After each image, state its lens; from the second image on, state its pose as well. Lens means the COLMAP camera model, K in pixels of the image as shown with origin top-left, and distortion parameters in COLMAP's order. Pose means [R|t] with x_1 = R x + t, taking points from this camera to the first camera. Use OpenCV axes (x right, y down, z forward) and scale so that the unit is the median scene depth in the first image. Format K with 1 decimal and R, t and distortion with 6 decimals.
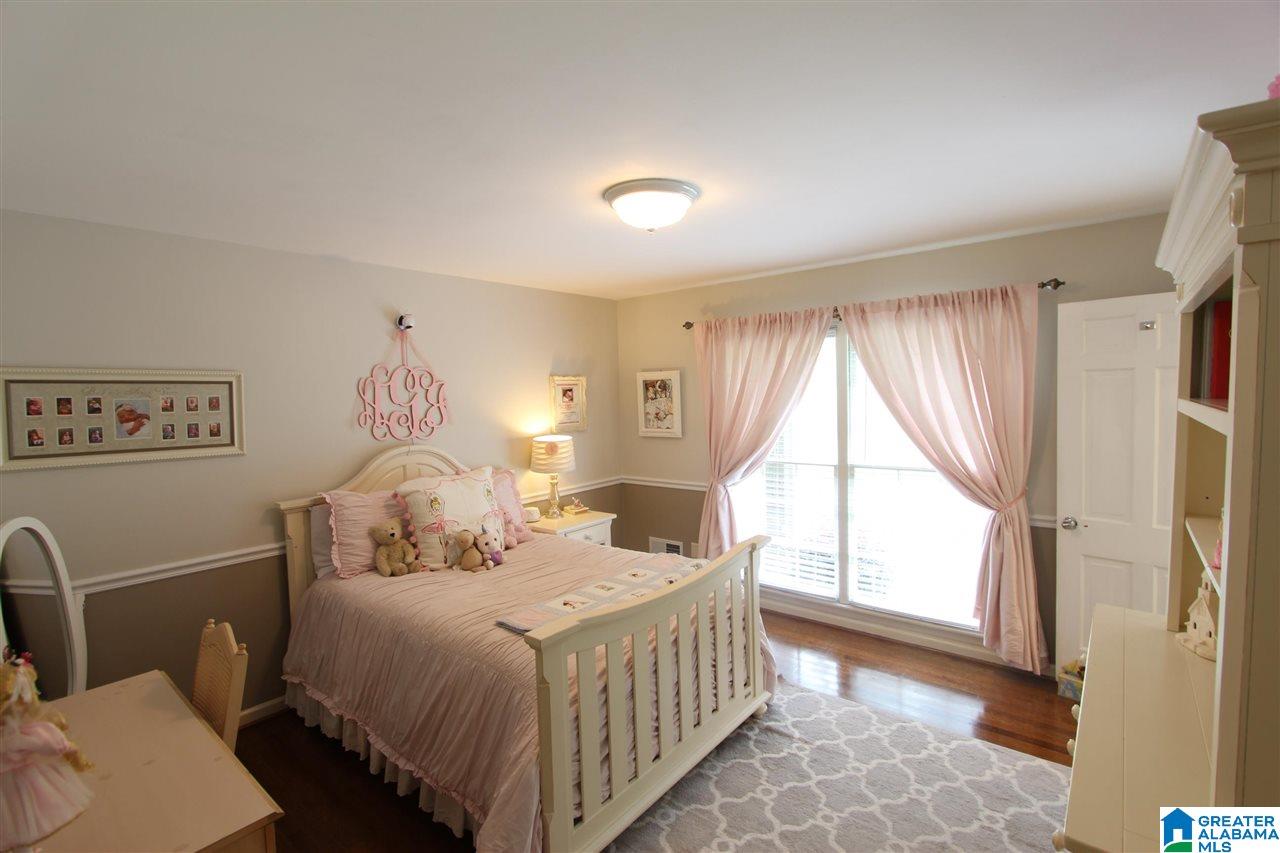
lens RADIAL K [[584.8, 0, 636.6], [0, 584.8, 424.4], [0, 0, 1]] dist [-0.003396, 0.000293]
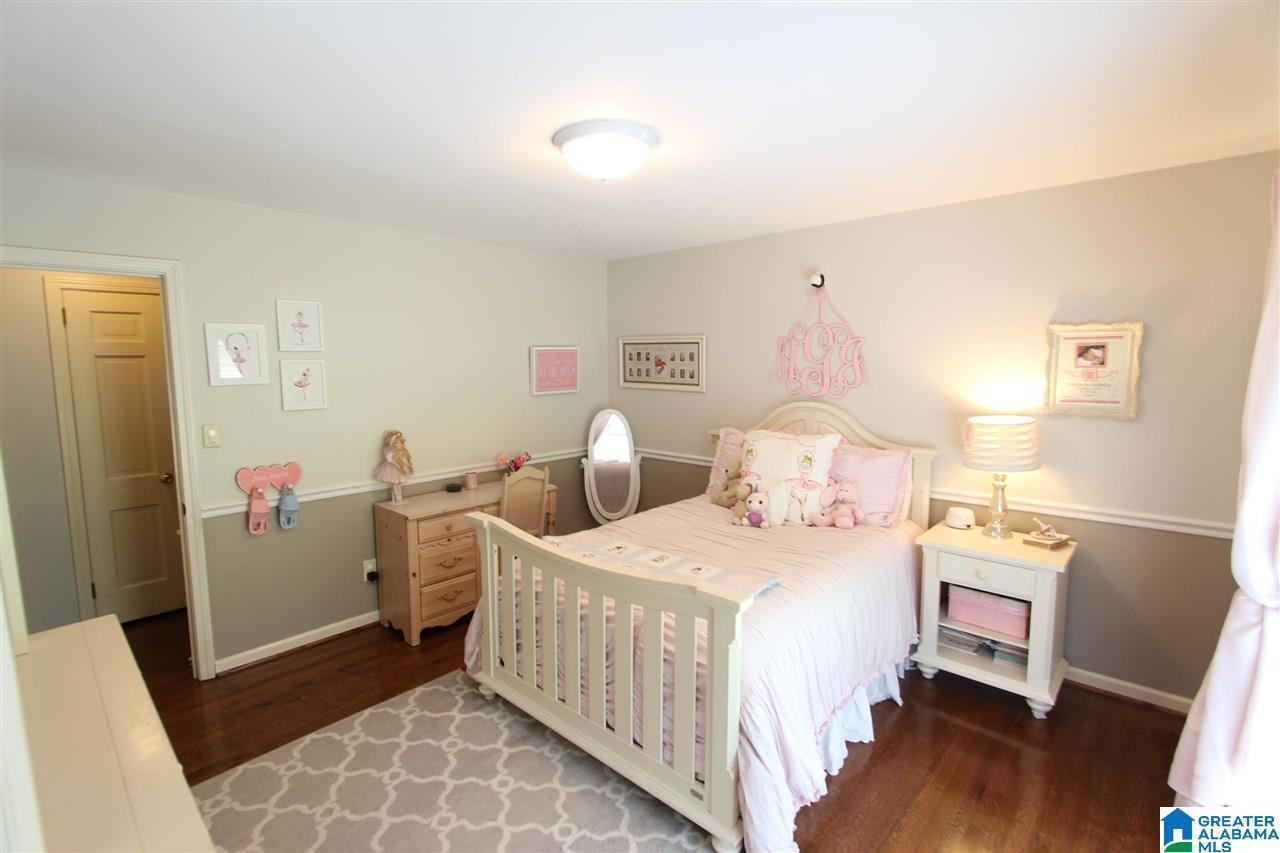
lens RADIAL K [[584.8, 0, 636.7], [0, 584.8, 426.5], [0, 0, 1]] dist [-0.003396, 0.000293]
pose [[-0.043611, 0.142907, -0.988775, 0.853330], [-0.046670, 0.988345, 0.144903, -0.073597], [0.997958, 0.052466, -0.036433, 0.964458]]
